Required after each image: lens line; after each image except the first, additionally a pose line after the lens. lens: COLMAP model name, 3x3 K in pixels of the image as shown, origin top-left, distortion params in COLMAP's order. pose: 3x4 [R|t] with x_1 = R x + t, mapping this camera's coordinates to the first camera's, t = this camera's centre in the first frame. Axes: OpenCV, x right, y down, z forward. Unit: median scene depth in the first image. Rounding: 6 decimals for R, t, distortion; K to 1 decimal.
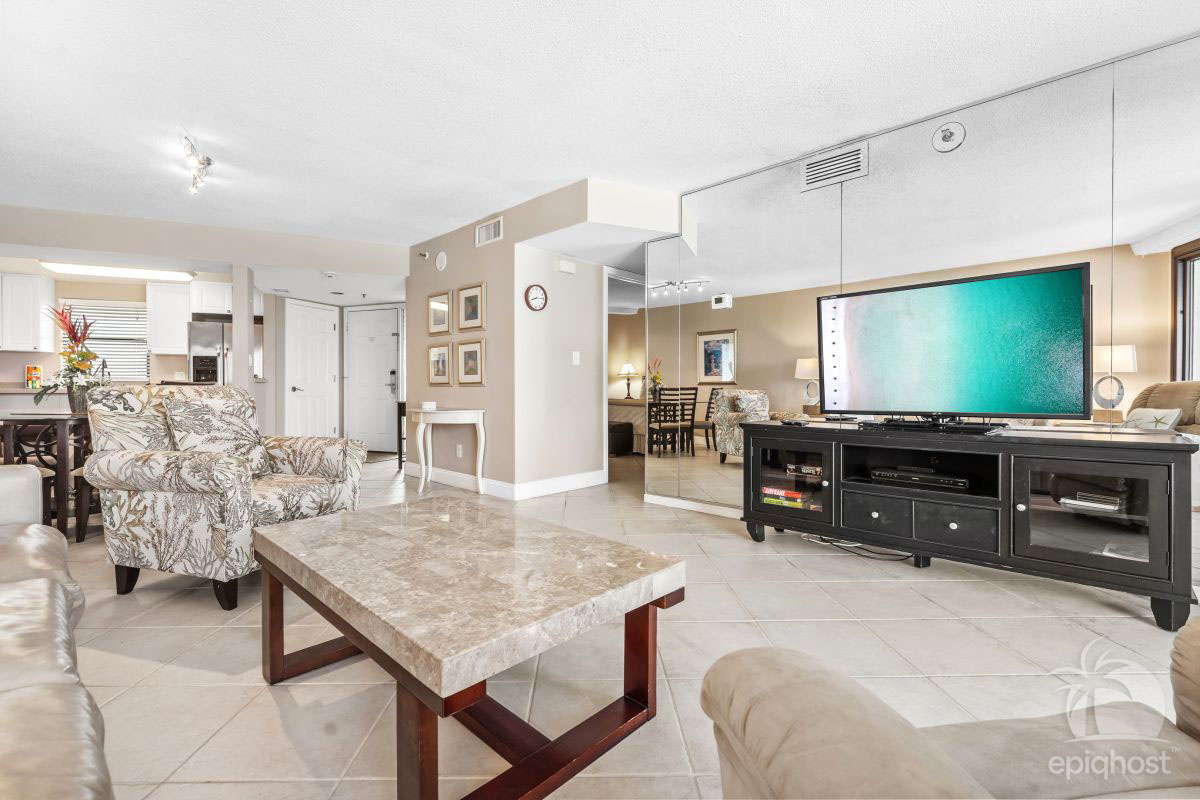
lens RADIAL K [[520.3, 0, 600.0], [0, 520.3, 400.0], [0, 0, 1]] dist [-0.000053, -0.000009]
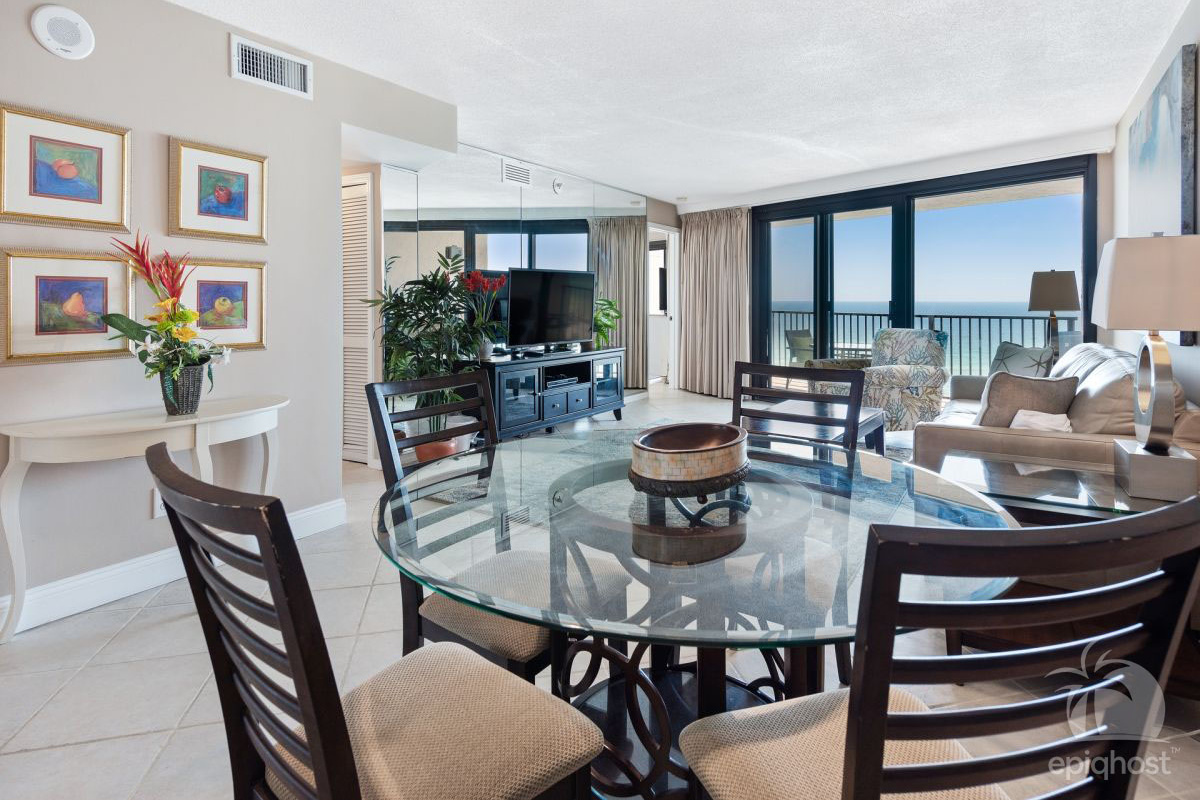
lens RADIAL K [[557.6, 0, 599.6], [0, 557.6, 372.8], [0, 0, 1]] dist [-0.000123, -0.000093]
pose [[-0.120765, -0.092127, 0.988397, -0.841445], [0.064669, 0.992839, 0.100442, -0.038864], [-0.990572, 0.076049, -0.113943, 0.724944]]
